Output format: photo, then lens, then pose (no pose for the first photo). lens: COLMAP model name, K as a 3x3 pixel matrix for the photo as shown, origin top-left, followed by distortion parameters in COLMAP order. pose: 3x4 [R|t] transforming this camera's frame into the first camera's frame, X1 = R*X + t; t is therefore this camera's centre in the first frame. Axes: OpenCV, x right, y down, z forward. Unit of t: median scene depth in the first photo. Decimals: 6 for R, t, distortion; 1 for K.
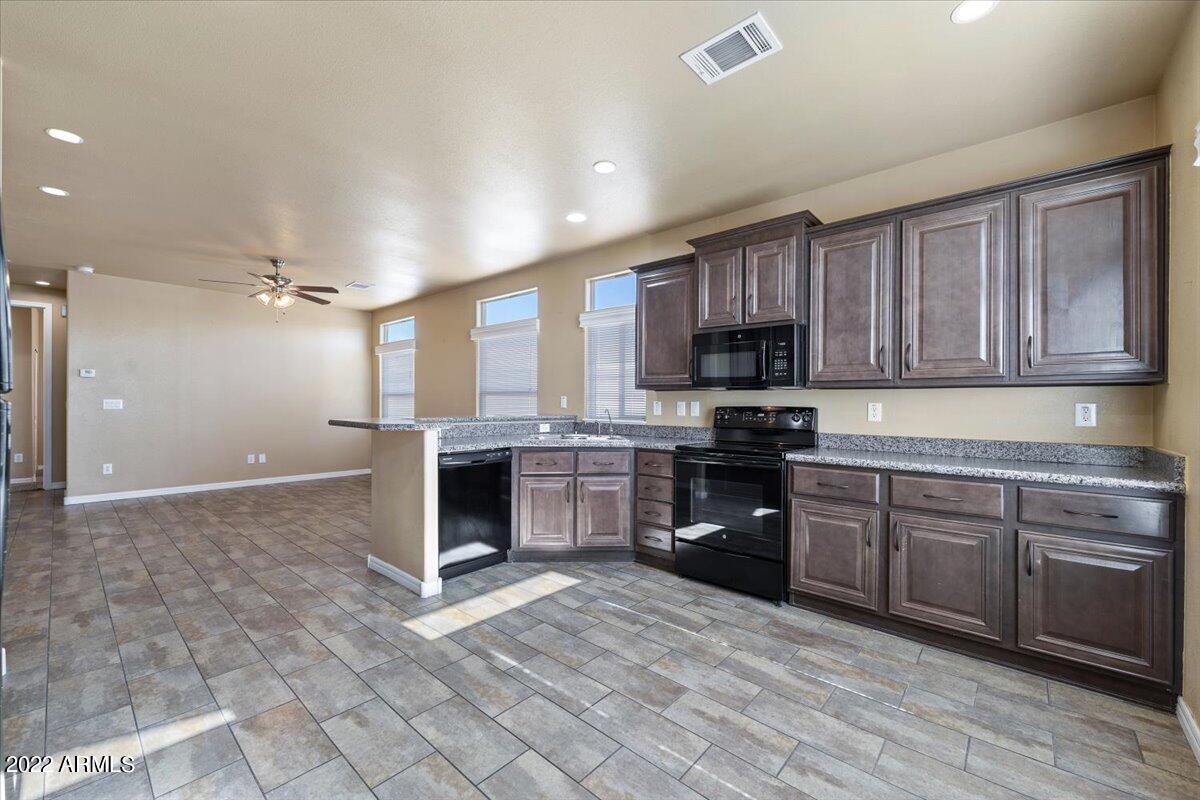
lens RADIAL K [[475.5, 0, 600.0], [0, 475.5, 400.0], [0, 0, 1]] dist [-0.001505, -0.000109]
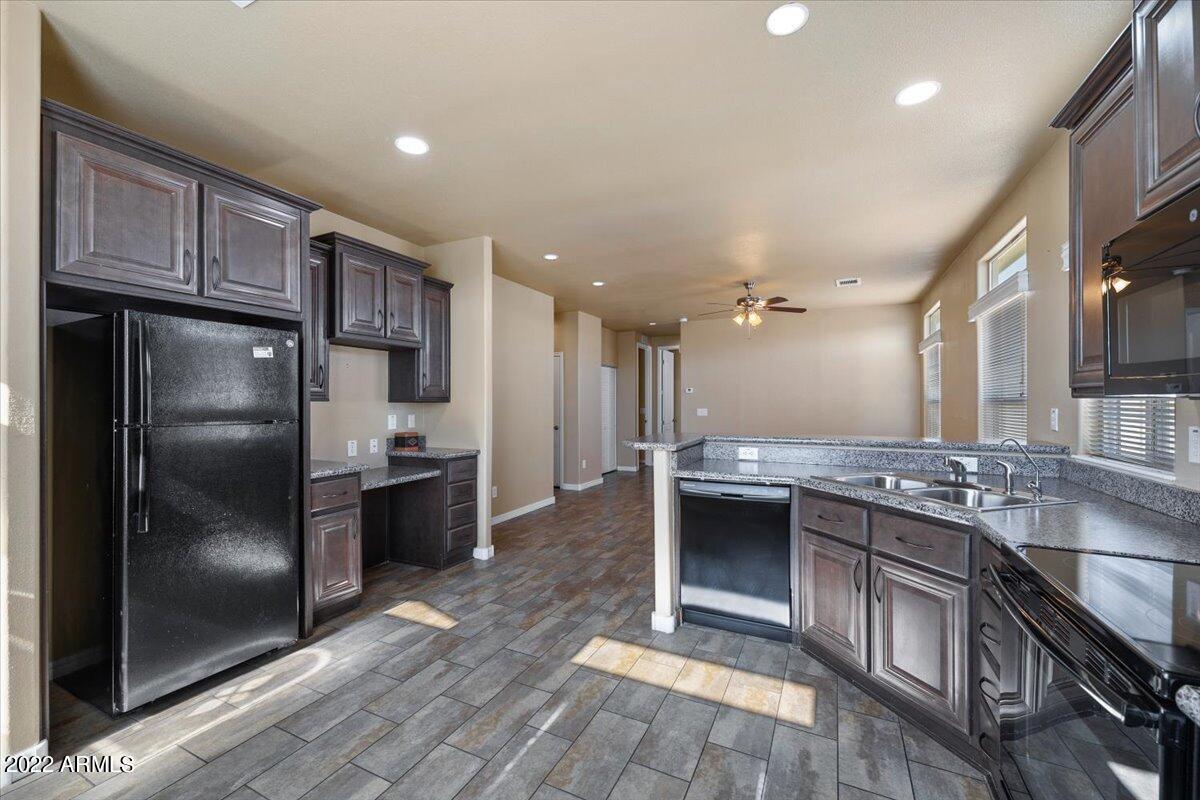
lens RADIAL K [[487.2, 0, 600.0], [0, 487.2, 400.0], [0, 0, 1]] dist [0.000461, 0.000010]
pose [[0.266280, -0.012658, -0.963813, 0.566512], [0.007489, 0.999911, -0.011064, -0.026743], [0.963867, -0.004272, 0.266351, 0.685959]]
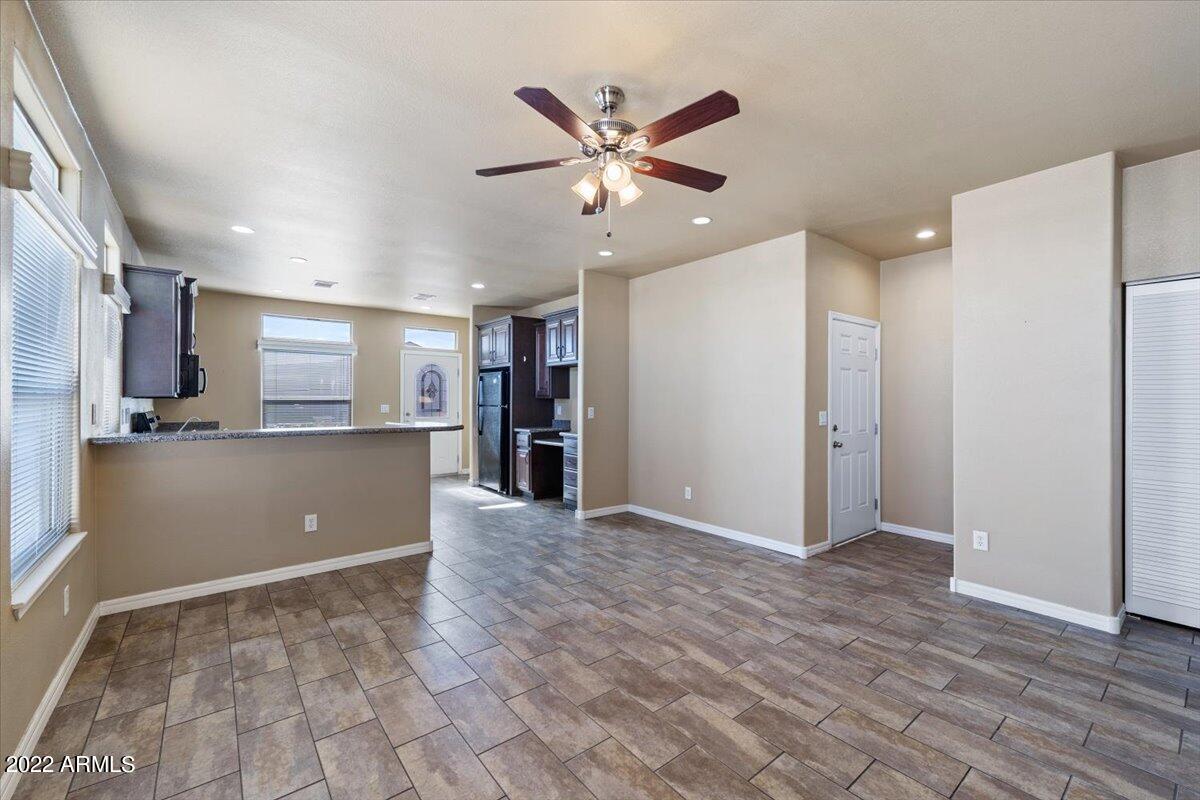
lens RADIAL K [[493.3, 0, 597.4], [0, 493.3, 402.6], [0, 0, 1]] dist [-0.000977, -0.000107]
pose [[-0.983540, -0.009432, 0.180442, -1.375688], [-0.009449, 0.999955, 0.000763, -0.024574], [-0.180441, -0.000955, -0.983585, 2.648287]]
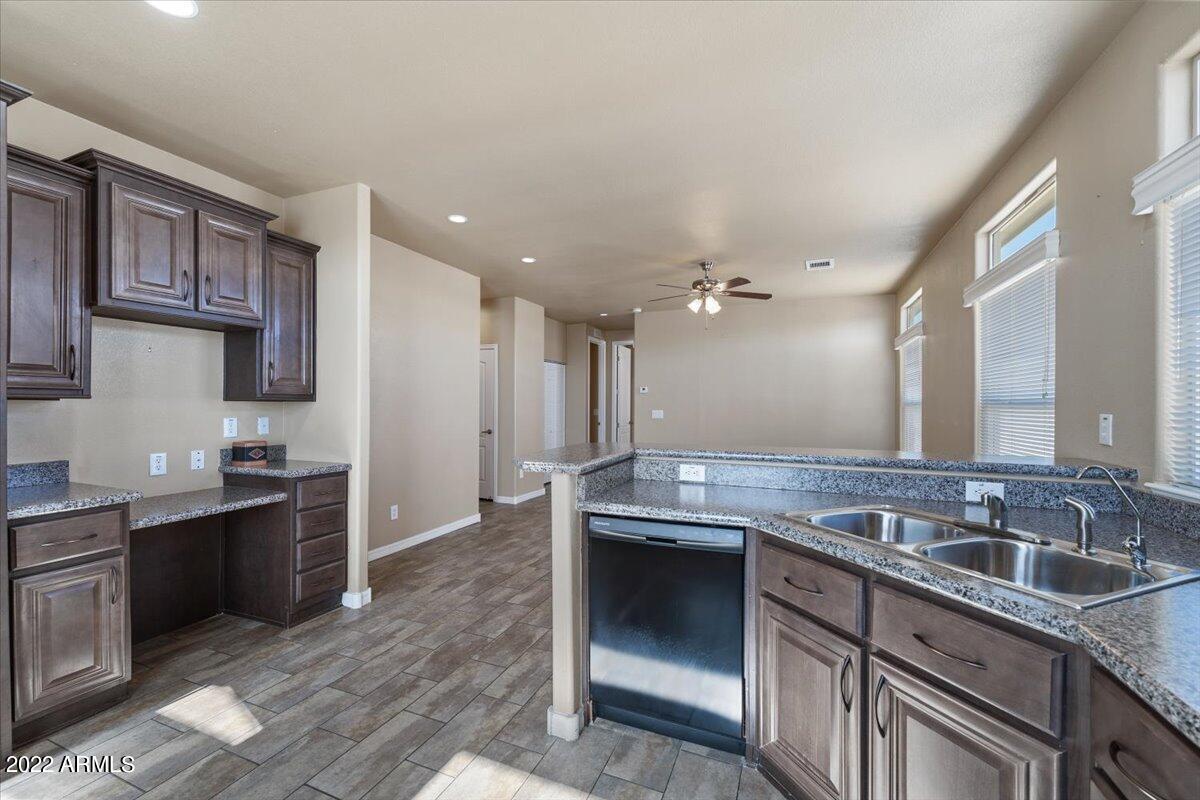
lens RADIAL K [[493.3, 0, 597.4], [0, 493.3, 402.6], [0, 0, 1]] dist [-0.000977, -0.000107]
pose [[0.322808, -0.006440, -0.946443, 0.305589], [0.002478, 0.999979, -0.005959, -0.028292], [0.946461, -0.000422, 0.322817, 0.898701]]
